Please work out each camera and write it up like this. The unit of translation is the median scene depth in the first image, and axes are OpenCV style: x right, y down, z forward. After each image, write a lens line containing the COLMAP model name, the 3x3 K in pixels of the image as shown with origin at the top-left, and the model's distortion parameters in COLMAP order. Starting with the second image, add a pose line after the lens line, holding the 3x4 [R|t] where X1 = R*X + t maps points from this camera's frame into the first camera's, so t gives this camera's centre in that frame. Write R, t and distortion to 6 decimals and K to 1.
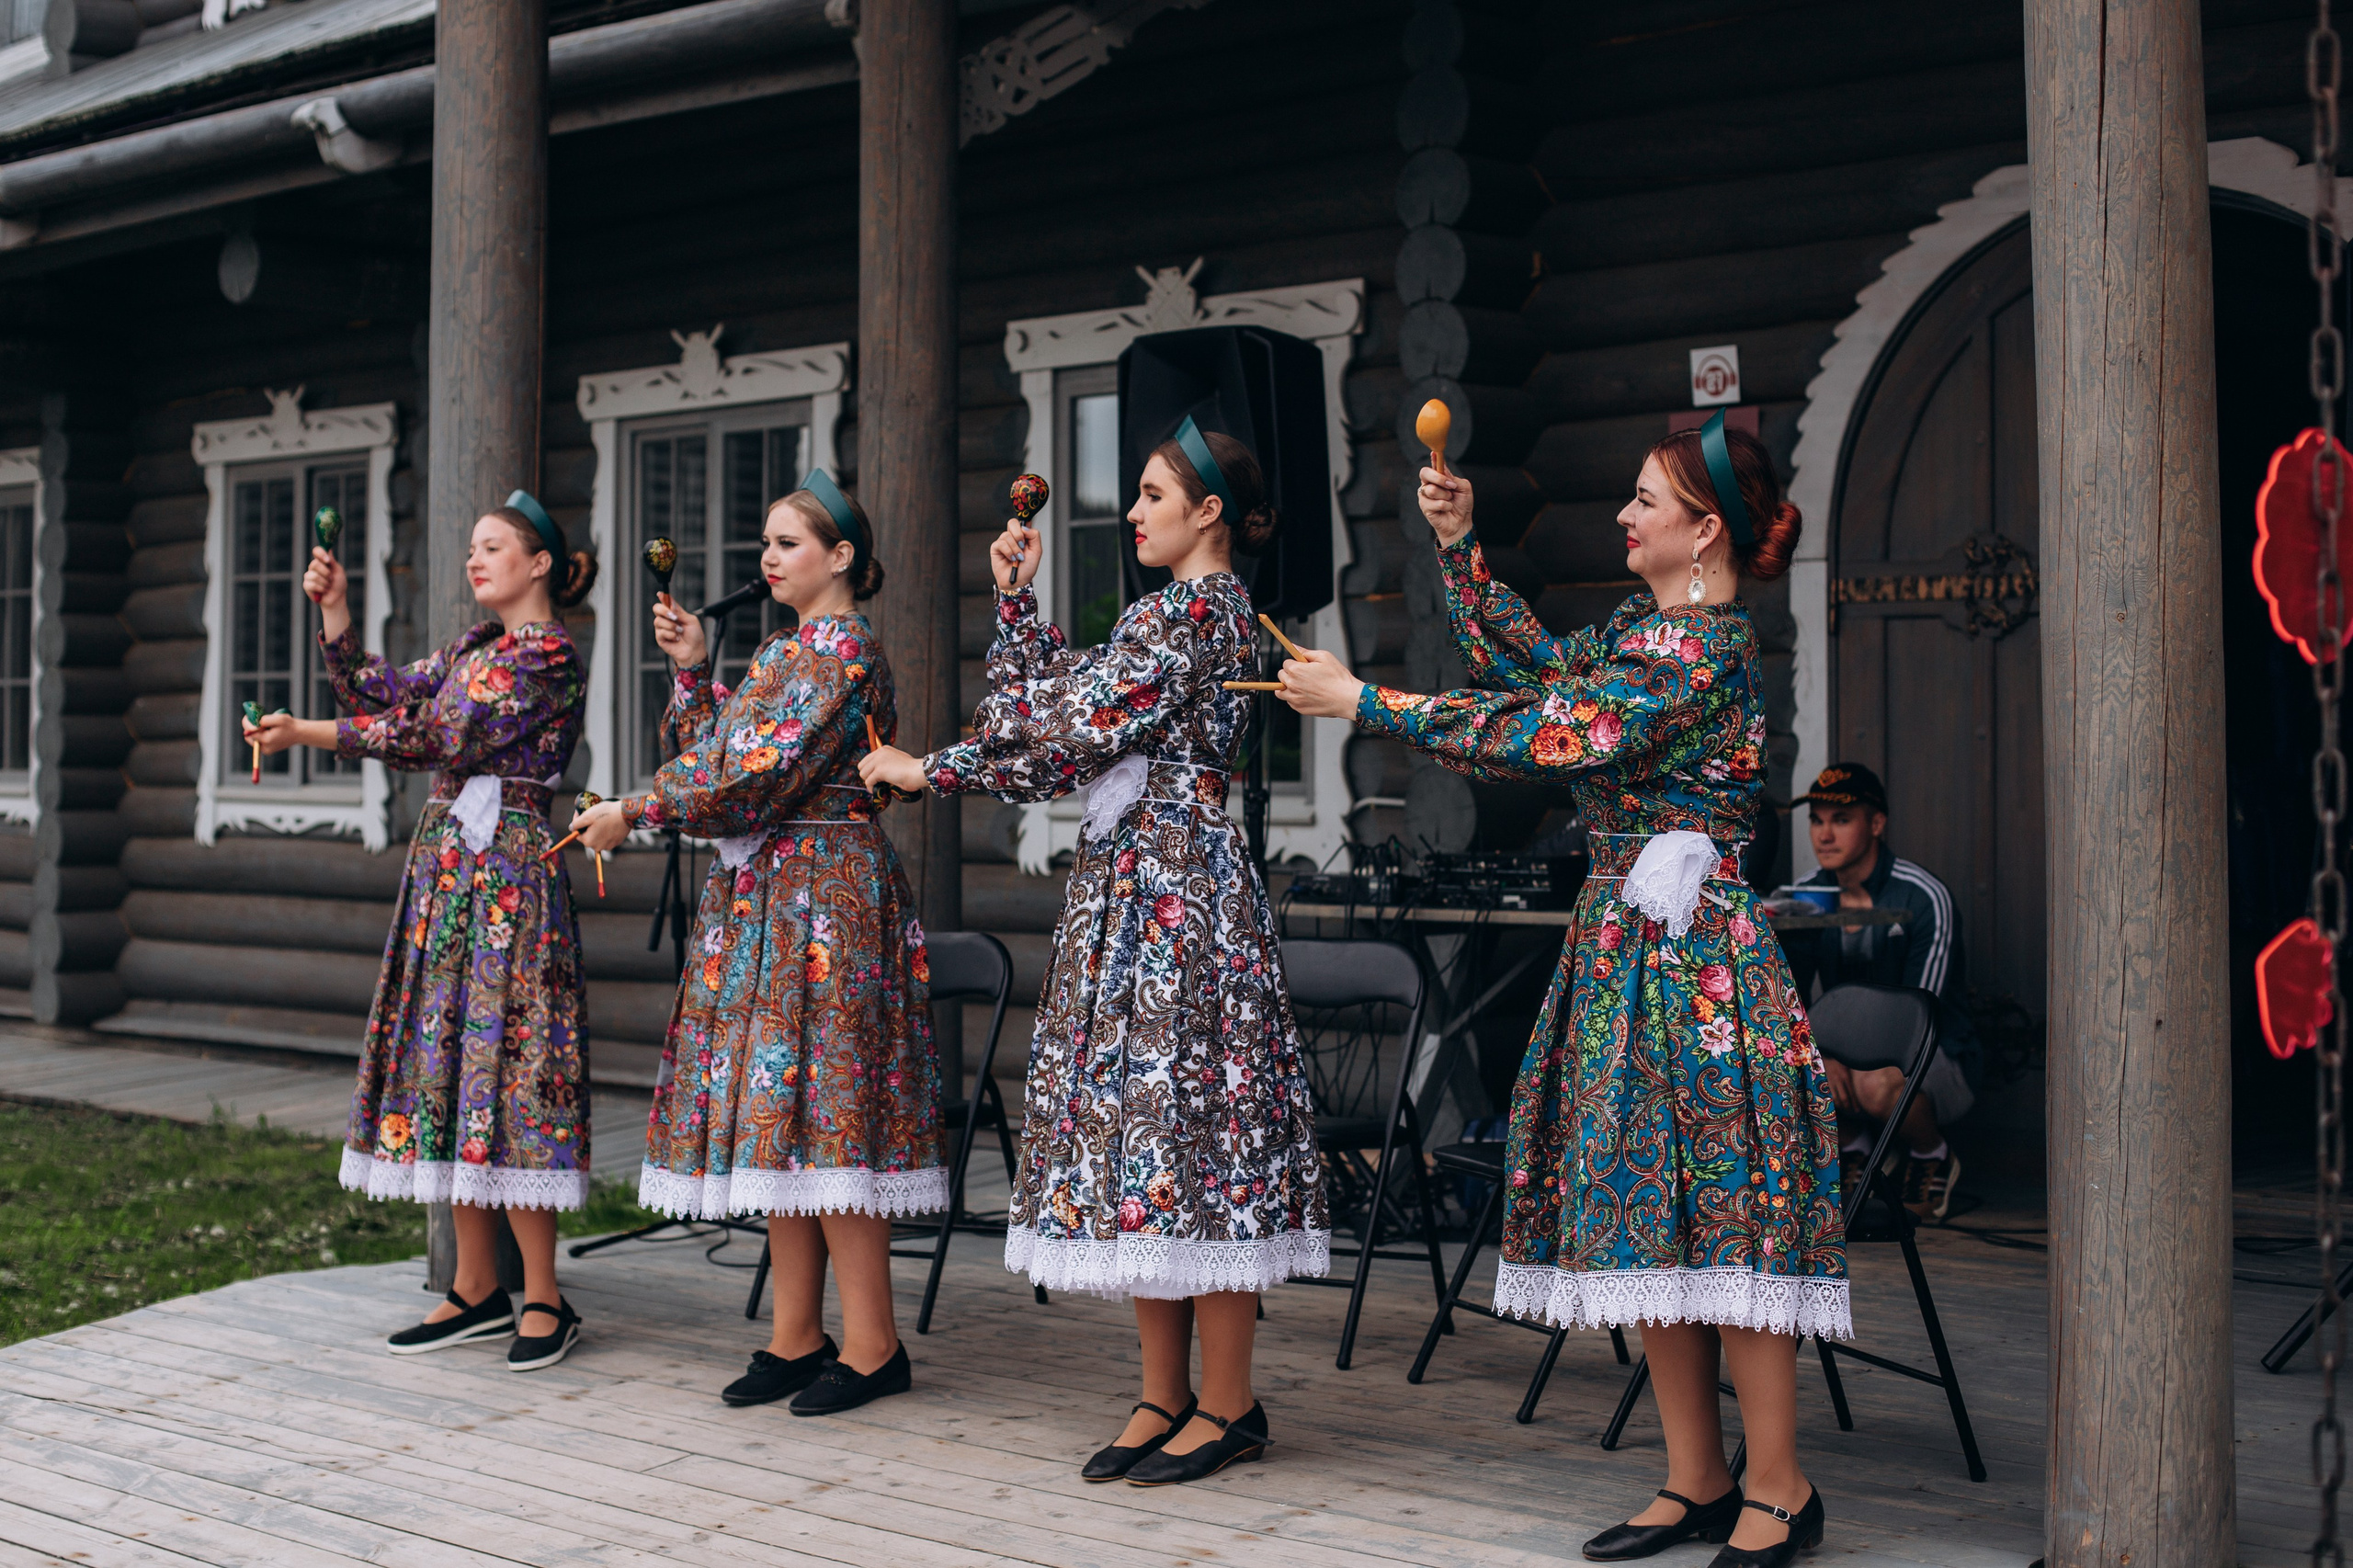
lens RADIAL K [[3577.2, 0, 1183.5], [0, 3577.2, 804.9], [0, 0, 1]] dist [-0.134148, 0.000000]
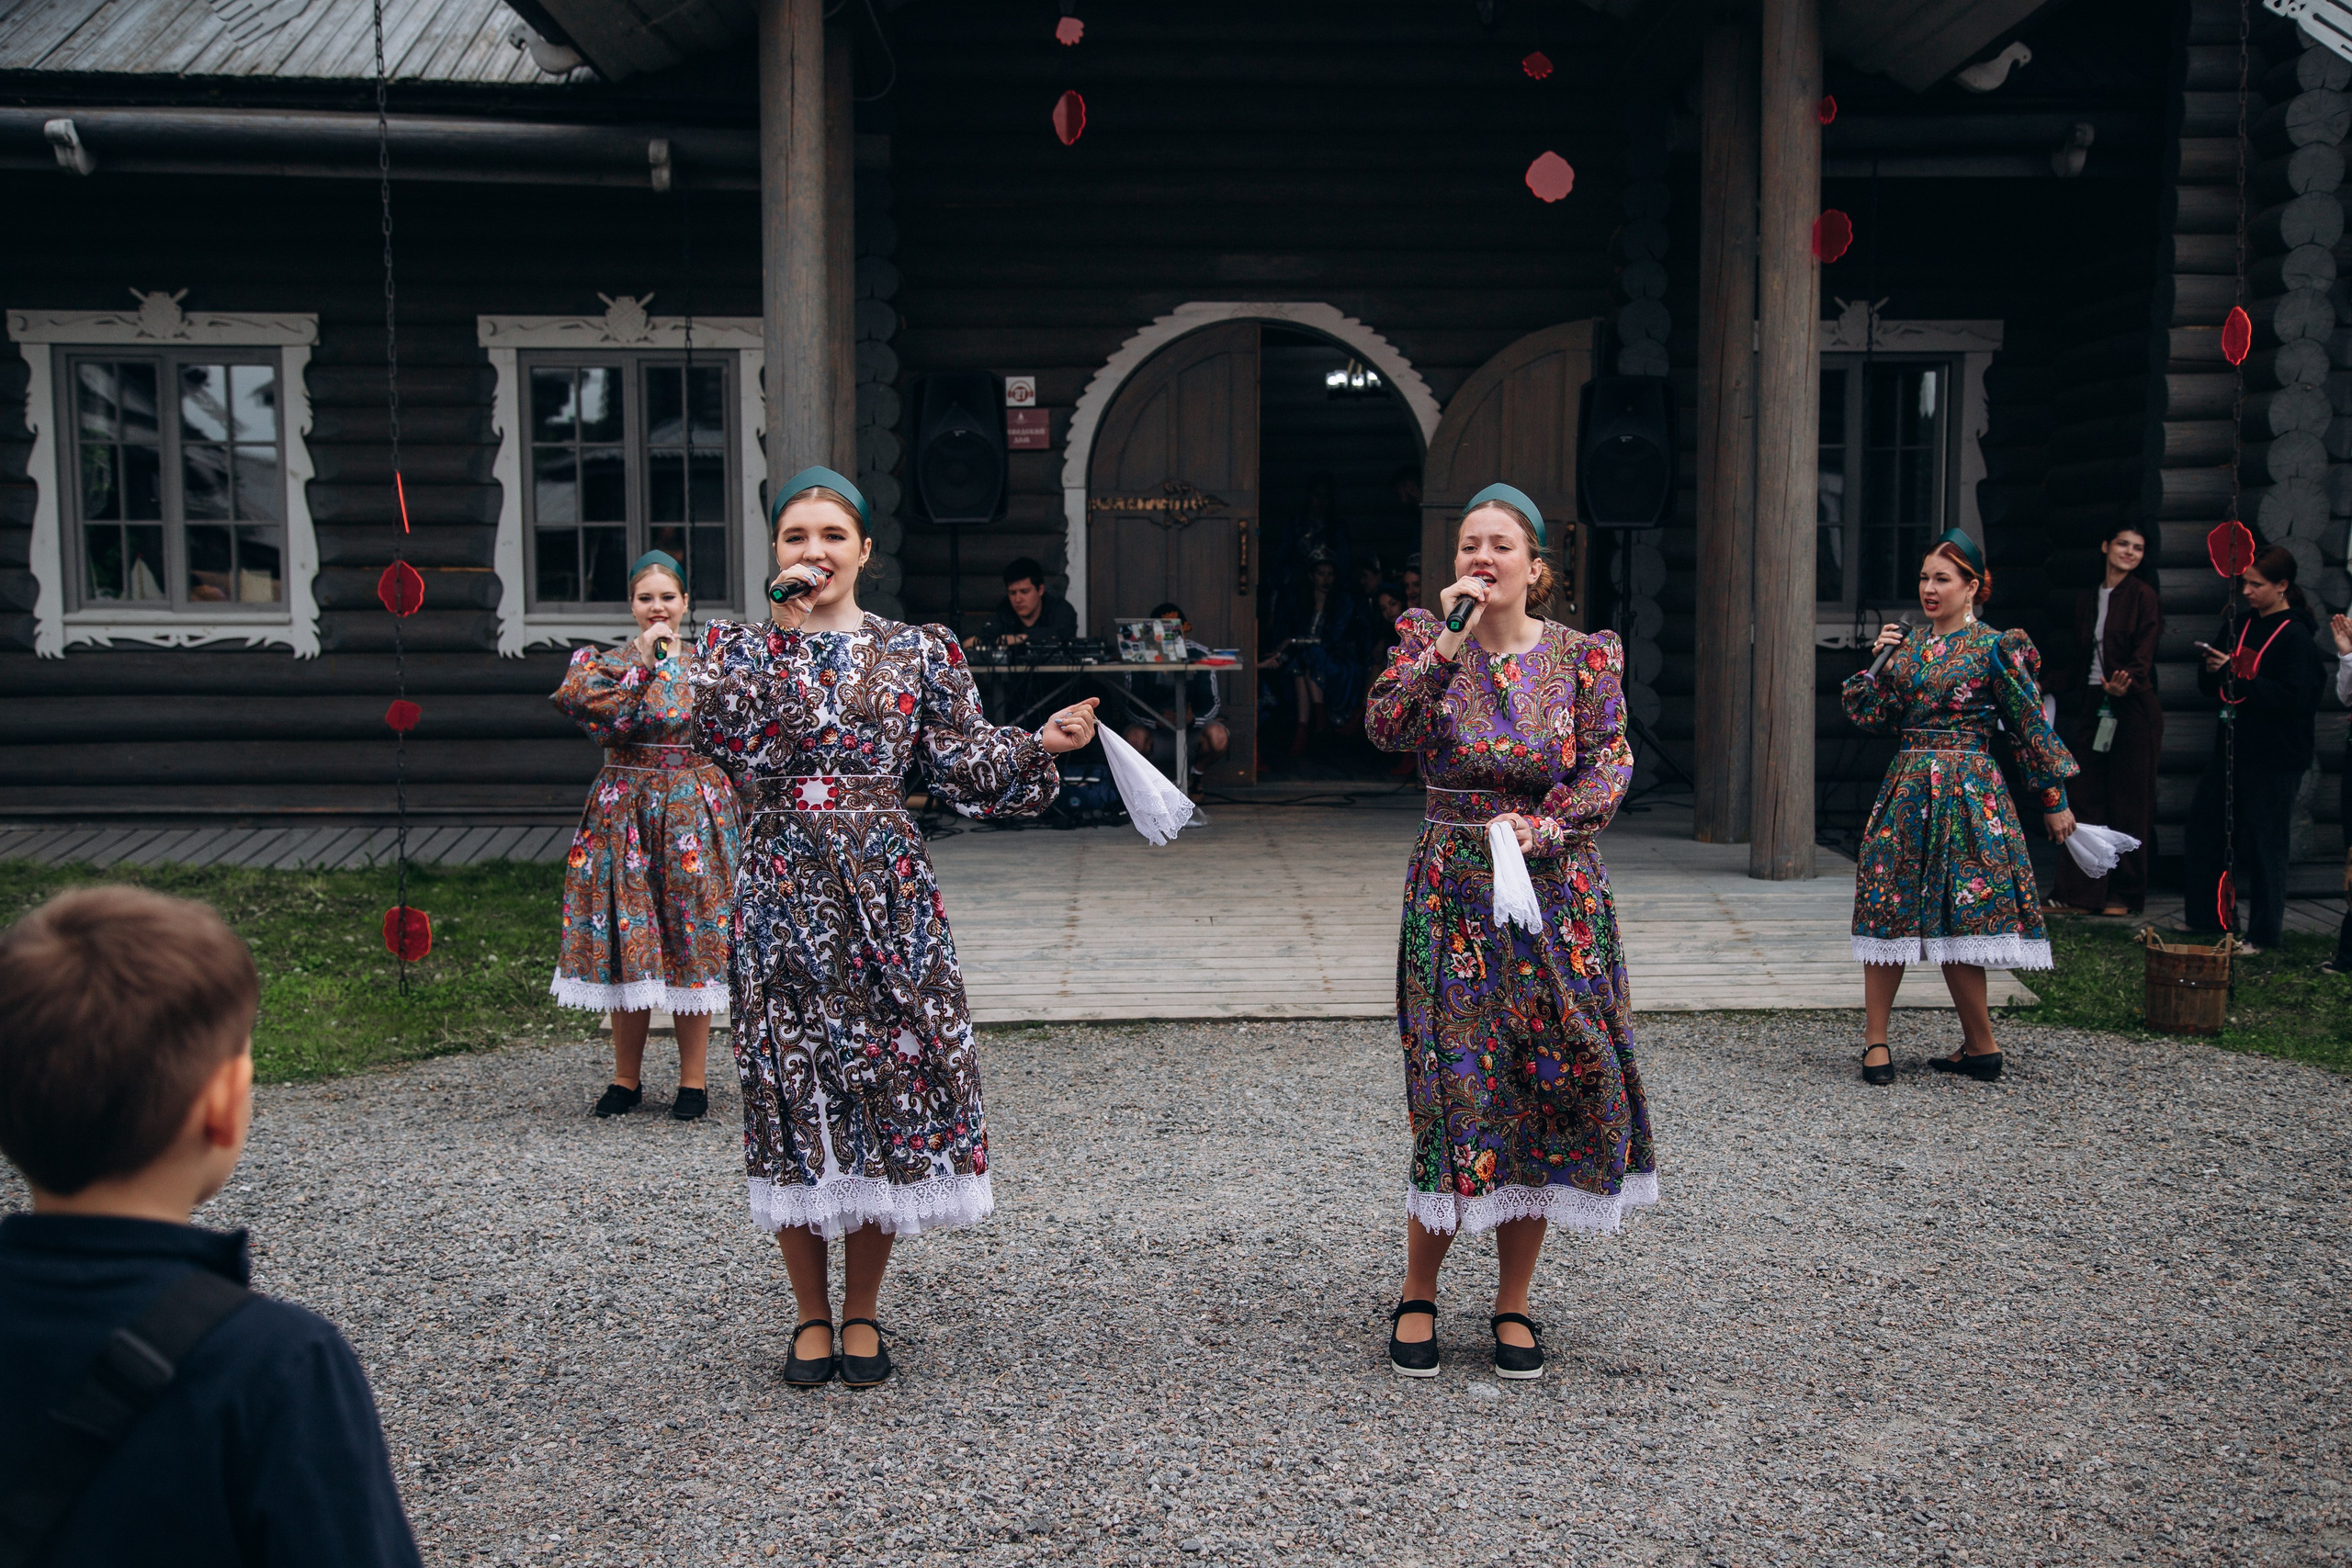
lens RADIAL K [[2636.8, 0, 1165.7], [0, 2636.8, 801.1], [0, 0, 1]] dist [0.058967, 0.000000]
pose [[0.706598, -0.066506, 0.704483, -0.884085], [0.009080, 0.996344, 0.084952, -0.019681], [-0.707557, -0.053630, 0.704619, -0.099543]]
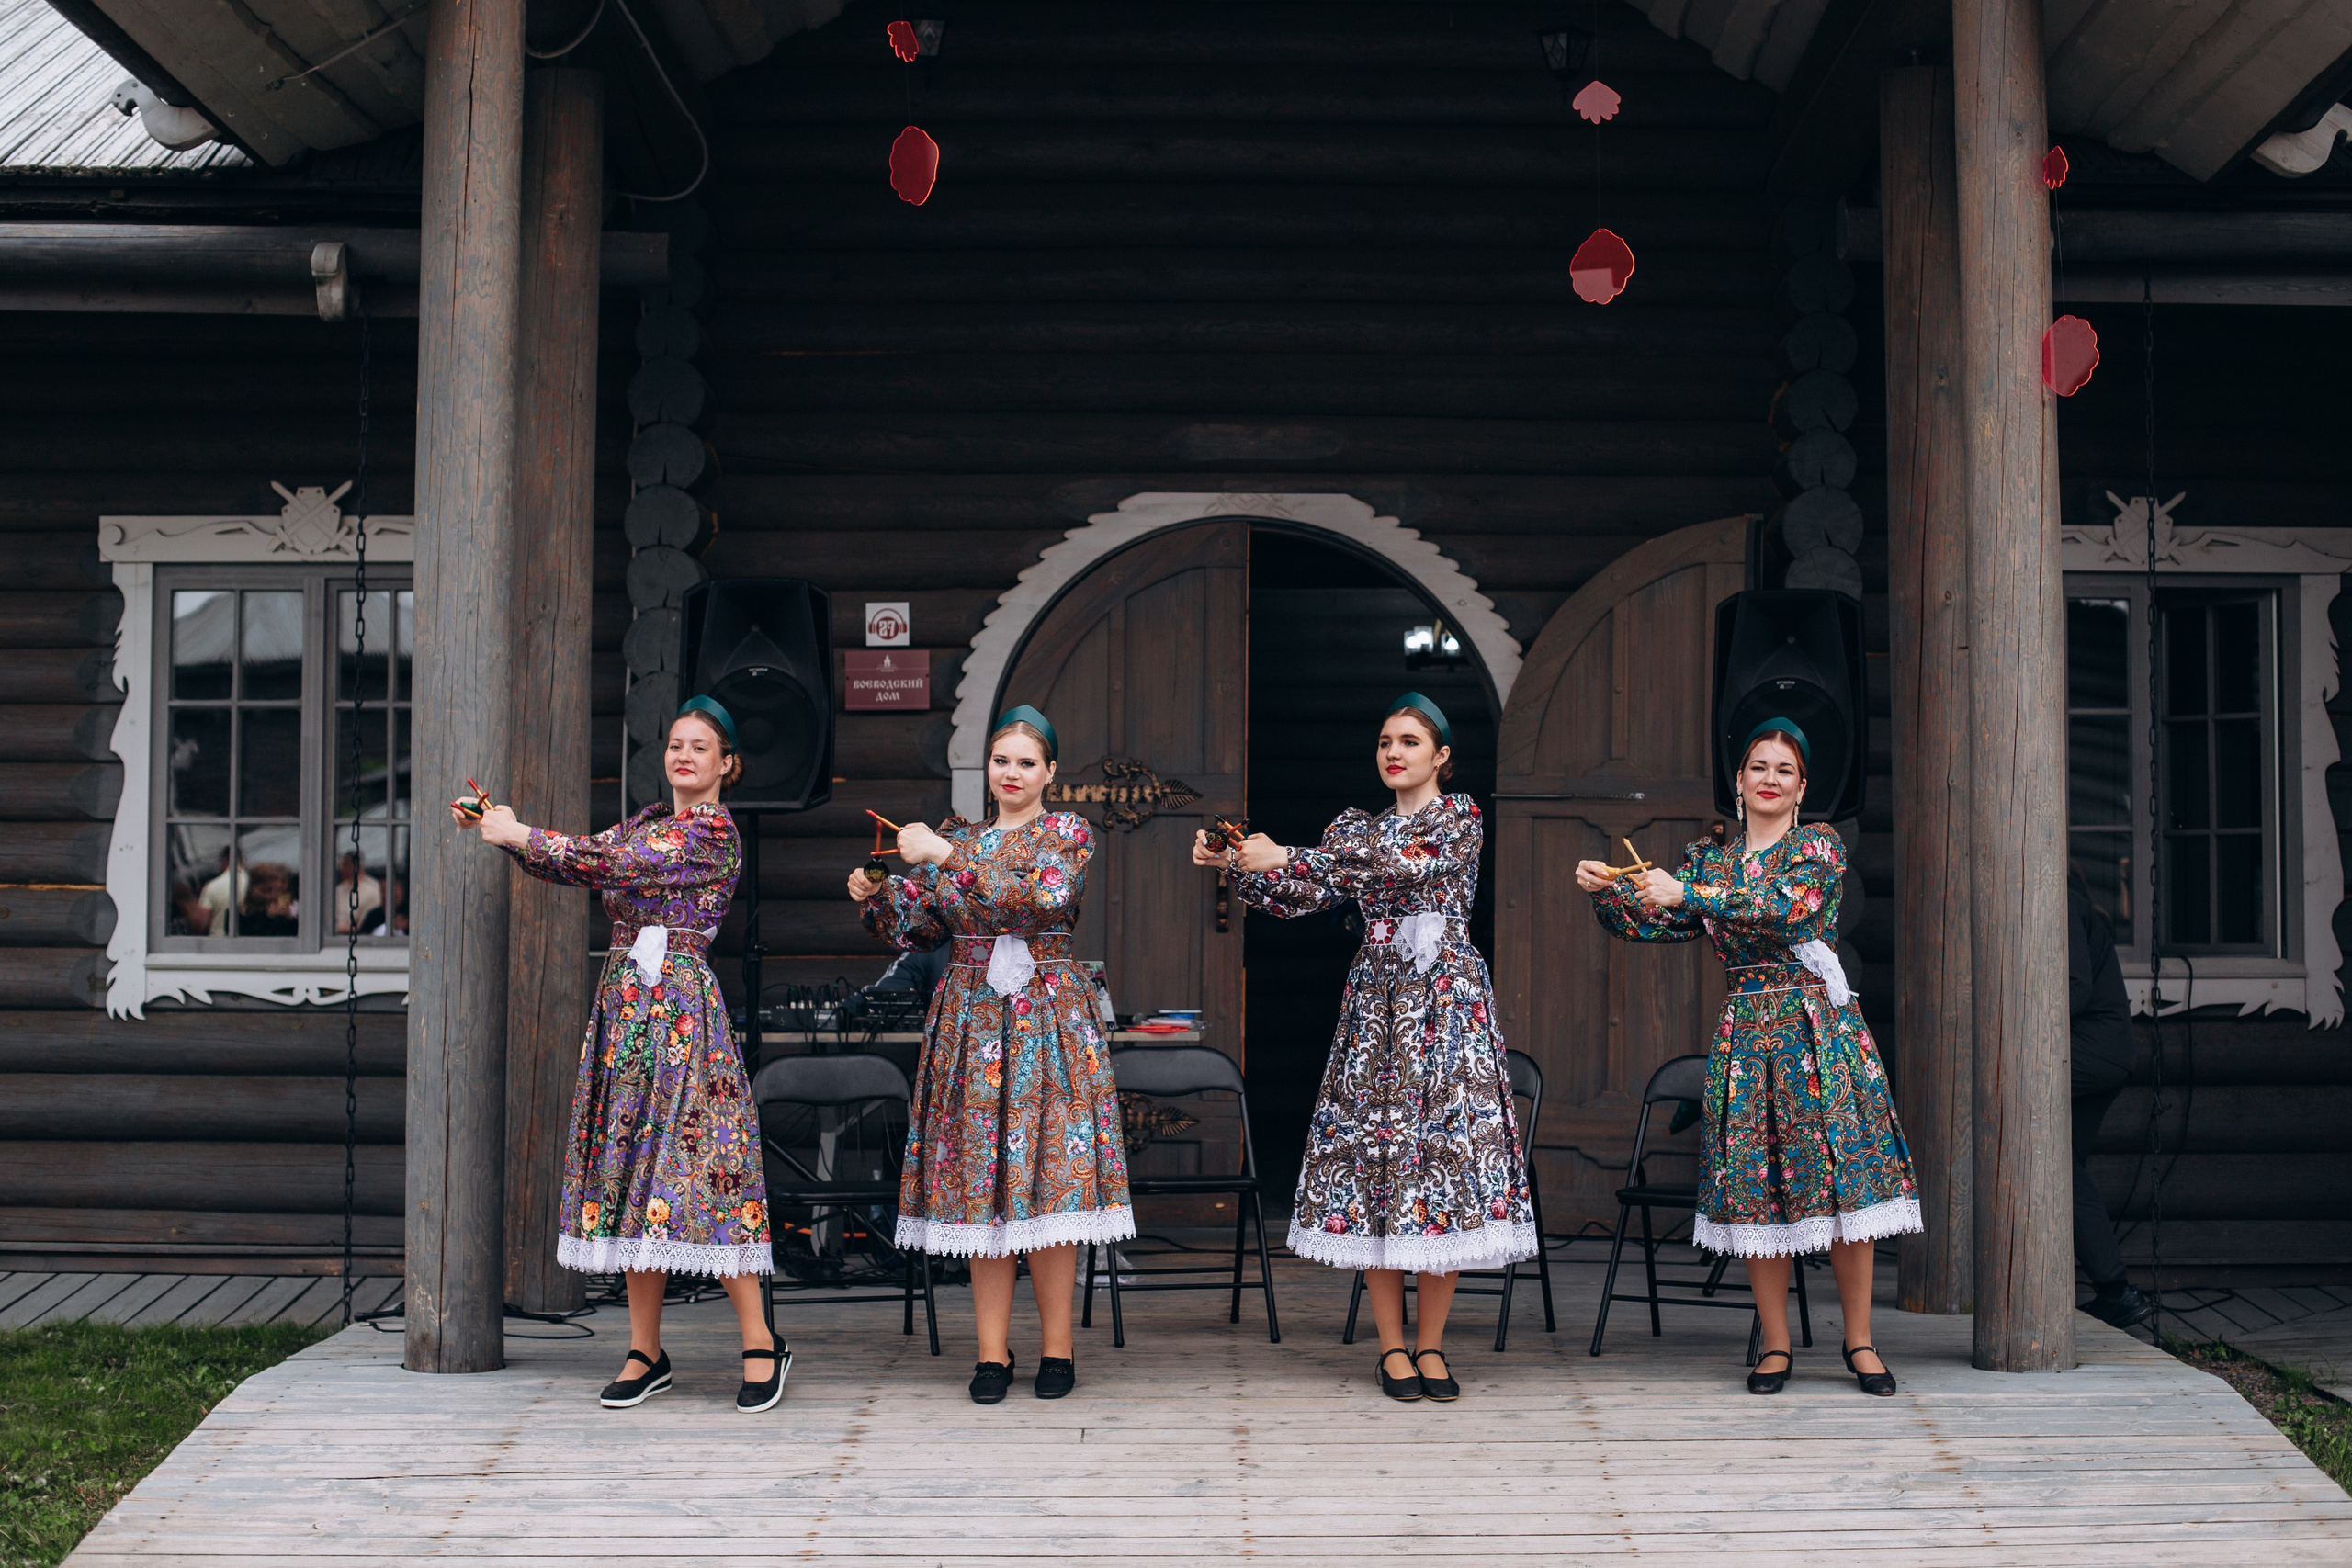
lens RADIAL K [[3575.4, 0, 1182.9], [0, 3575.4, 763.2], [0, 0, 1]] dist [-0.134148, 0.000000]
pose [[0.726989, 0.035427, 0.685735, -0.705835], [0.003958, 0.998435, -0.055779, 0.003761], [-0.686638, 0.043265, 0.725711, -0.021095]]
